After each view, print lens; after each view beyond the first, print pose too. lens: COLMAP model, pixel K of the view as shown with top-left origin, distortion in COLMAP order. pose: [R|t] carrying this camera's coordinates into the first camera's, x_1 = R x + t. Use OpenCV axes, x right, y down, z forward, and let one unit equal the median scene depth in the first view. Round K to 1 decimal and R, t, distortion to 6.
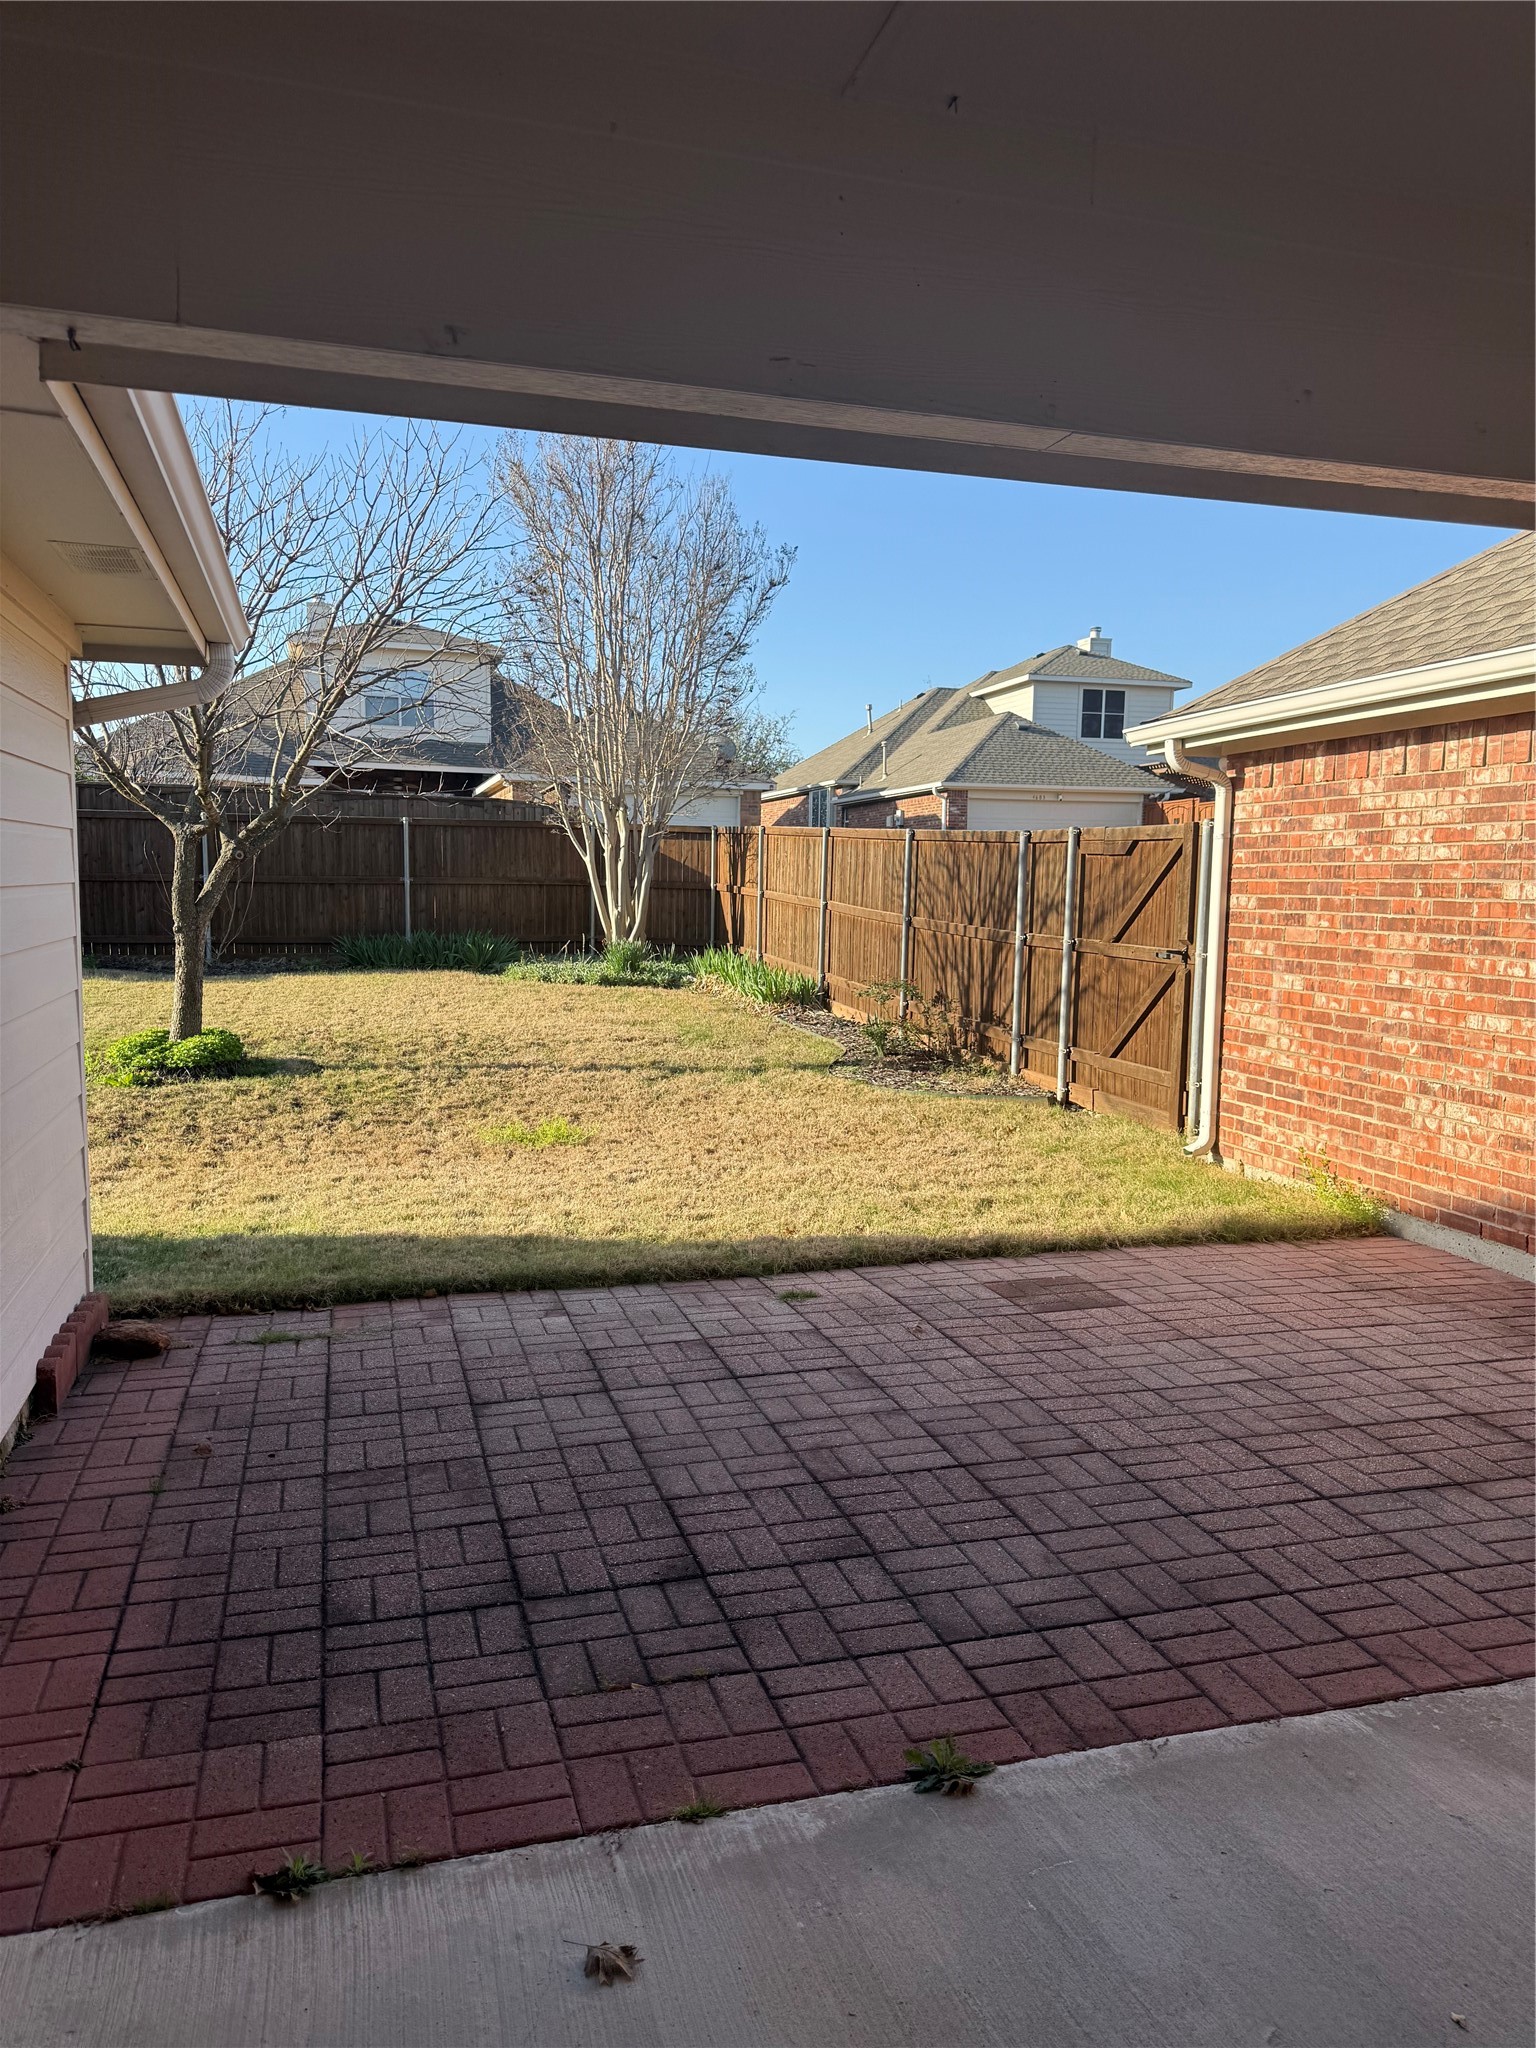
lens RADIAL K [[1519.8, 0, 768.0], [0, 1519.8, 1024.0], [0, 0, 1]] dist [0.114116, -0.199106]
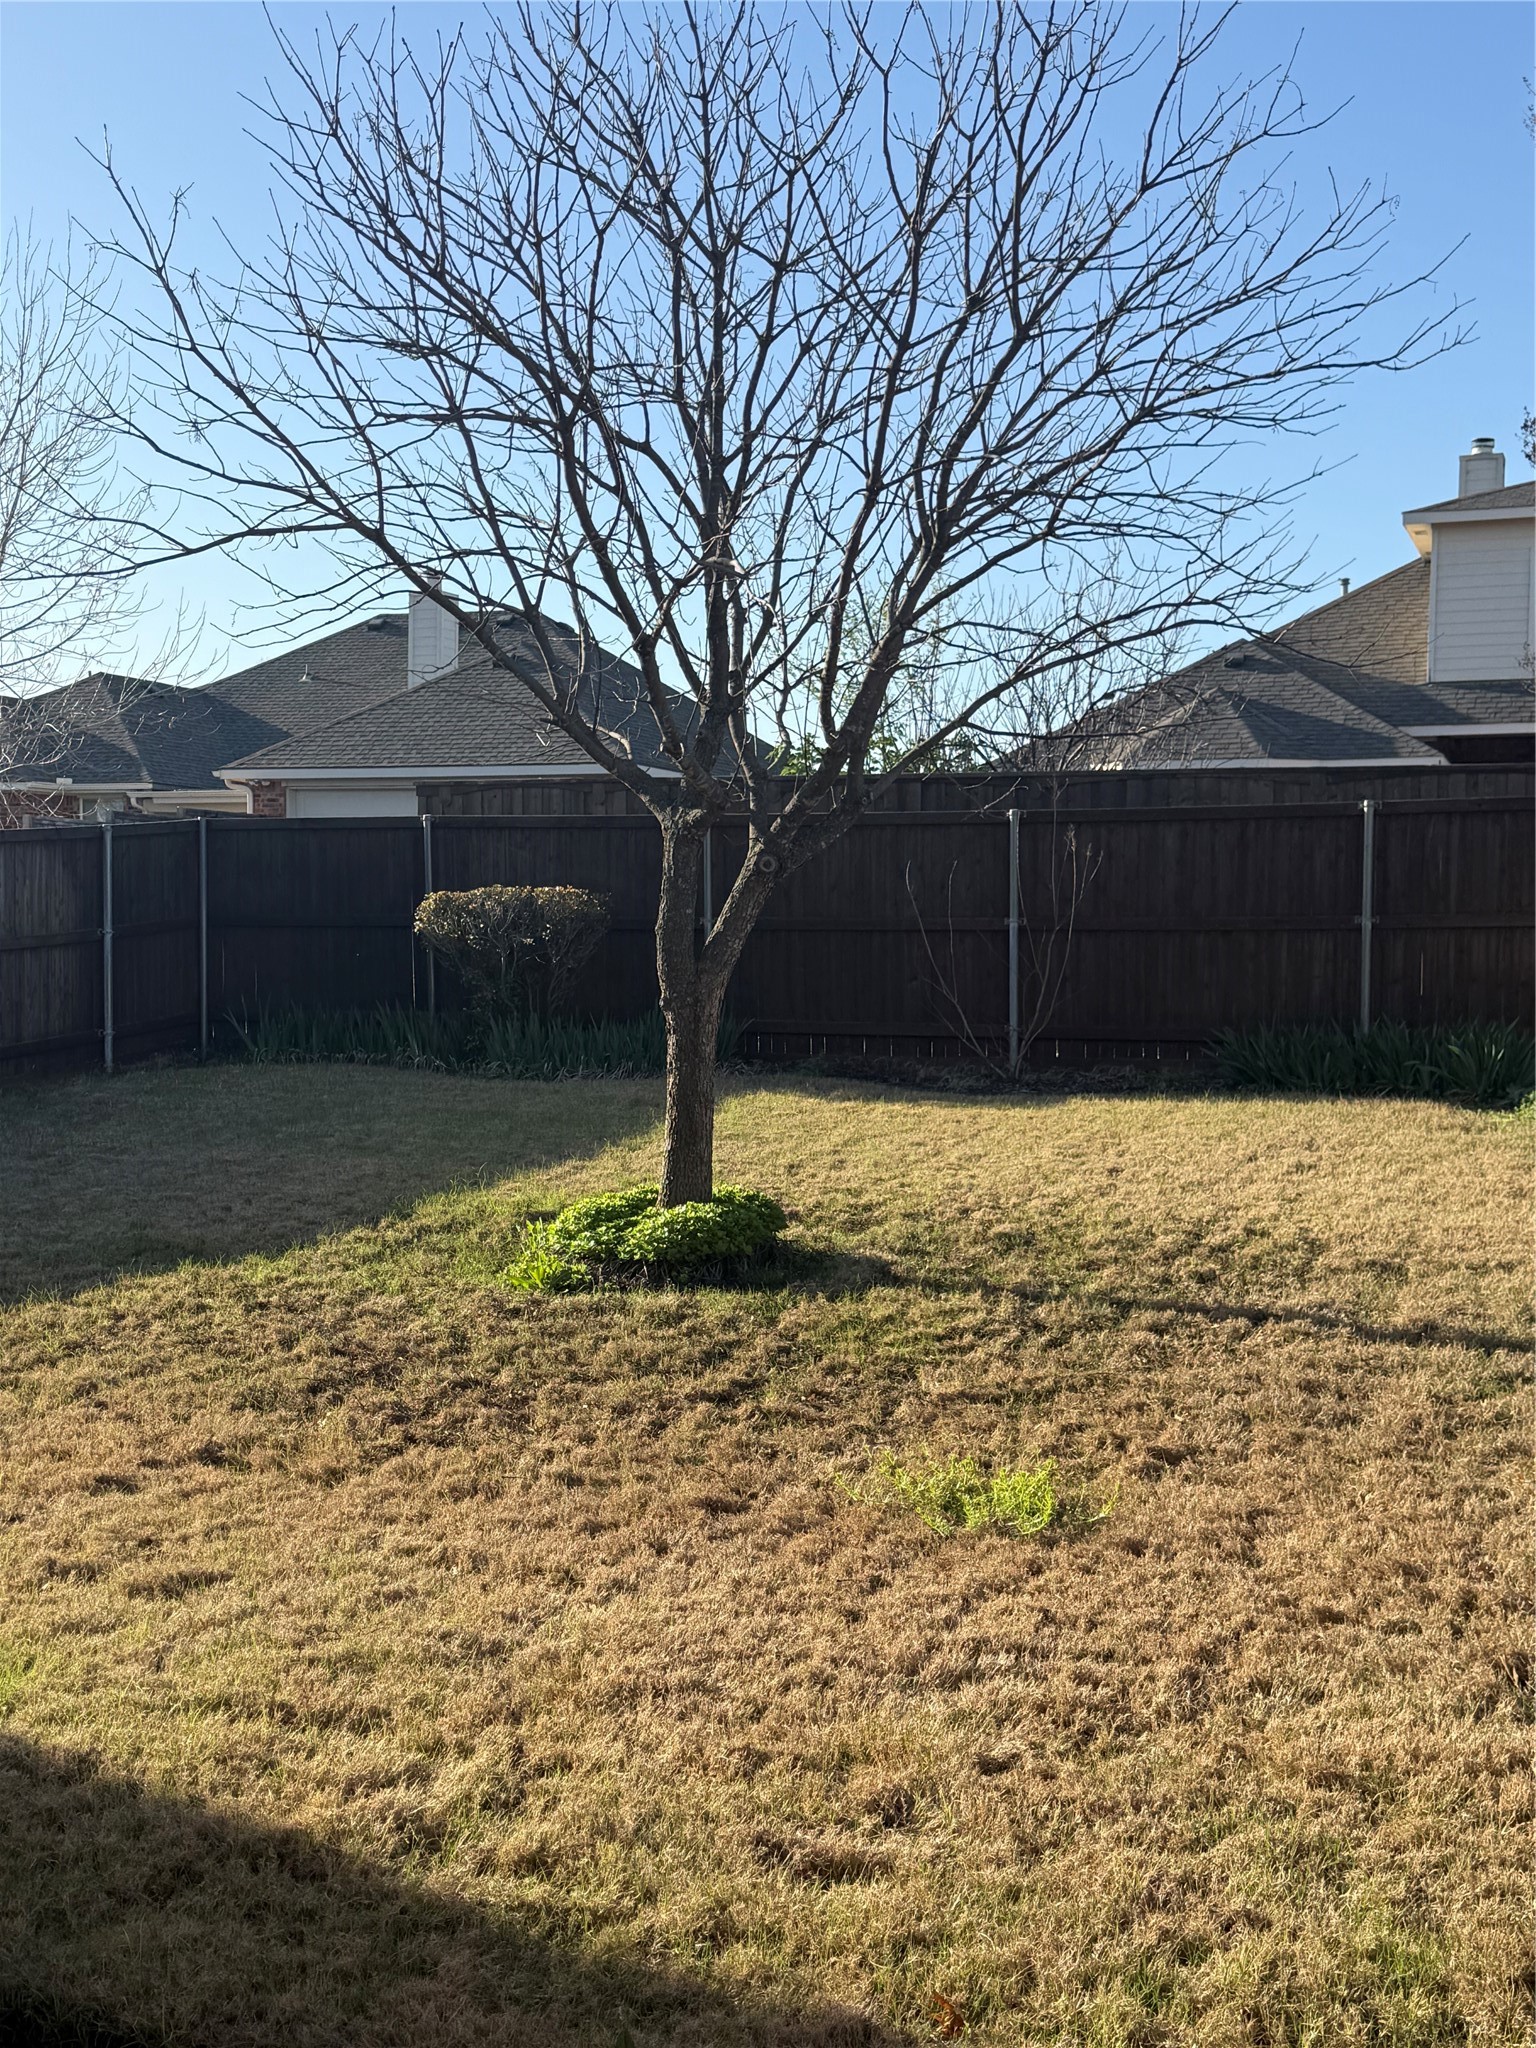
lens RADIAL K [[2420.3, 0, 768.0], [0, 2420.3, 1024.0], [0, 0, 1]] dist [0.218864, 0.002819]
pose [[0.791809, 0.011994, -0.610651, 0.161984], [-0.051427, 0.997566, -0.047090, -0.015890], [0.608600, 0.068690, 0.790499, 0.343461]]
